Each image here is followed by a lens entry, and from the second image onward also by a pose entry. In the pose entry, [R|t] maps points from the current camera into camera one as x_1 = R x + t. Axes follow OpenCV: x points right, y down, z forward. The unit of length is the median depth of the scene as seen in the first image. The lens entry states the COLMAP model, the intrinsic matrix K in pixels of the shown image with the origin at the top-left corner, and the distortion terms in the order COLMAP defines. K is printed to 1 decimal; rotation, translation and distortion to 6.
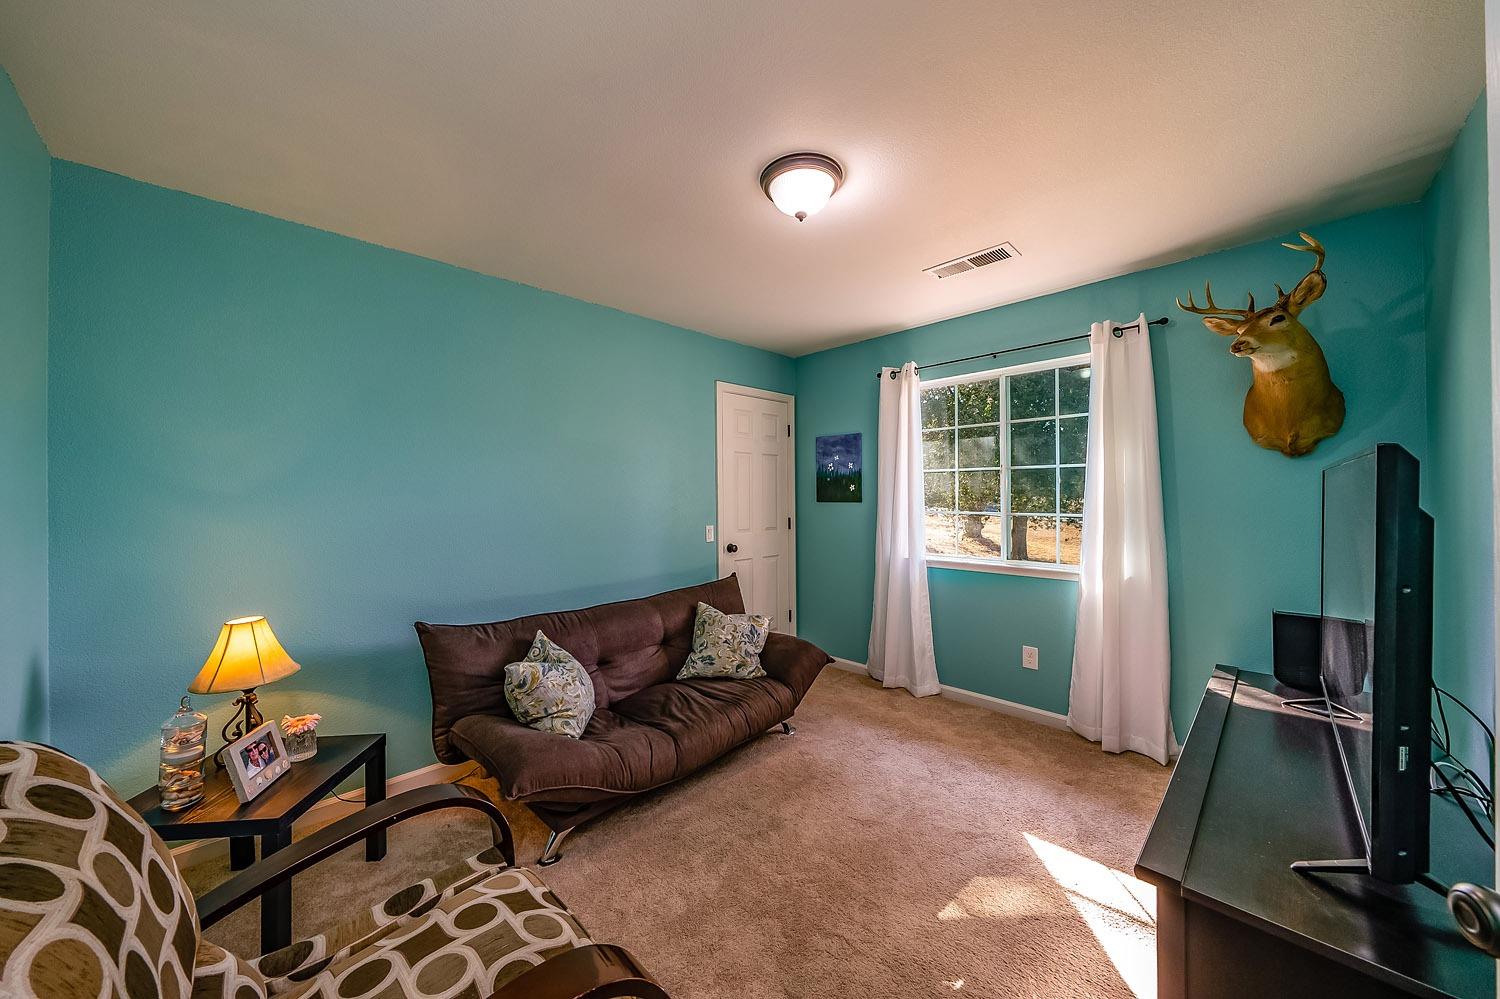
lens RADIAL K [[503.1, 0, 751.5], [0, 503.1, 497.3], [0, 0, 1]] dist [-0.002201, -0.000082]
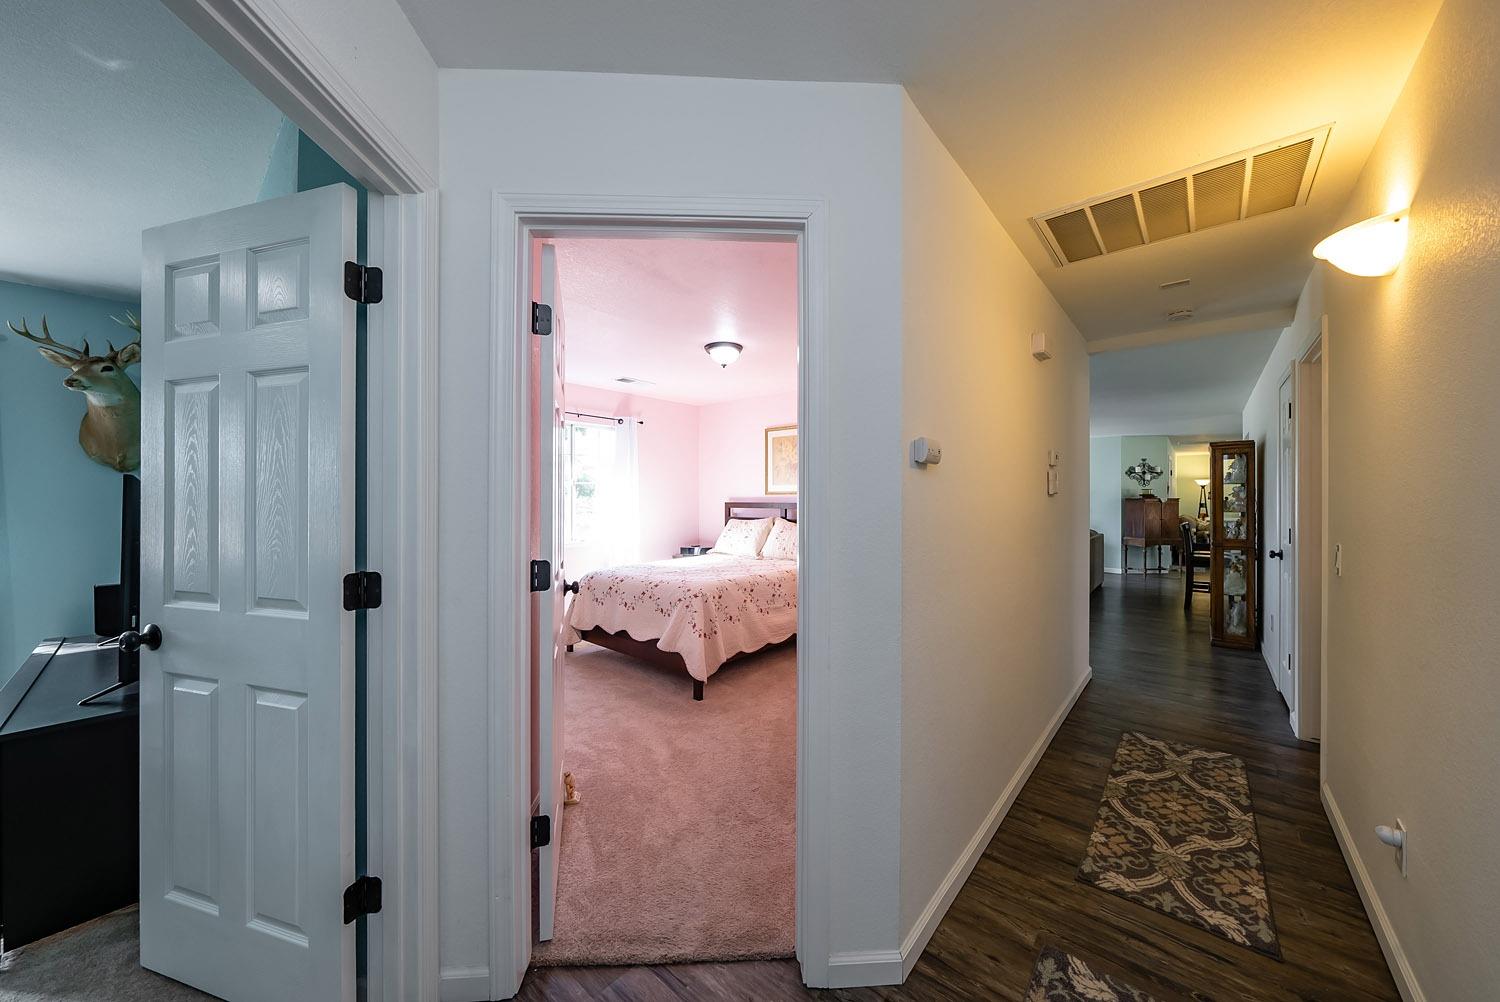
lens RADIAL K [[518.9, 0, 750.6], [0, 518.9, 499.5], [0, 0, 1]] dist [-0.007043, -0.000191]
pose [[-0.094563, 0.005166, 0.995505, -0.444732], [-0.002894, 0.999981, -0.005464, -0.007640], [-0.995515, -0.003398, -0.094547, -0.549121]]
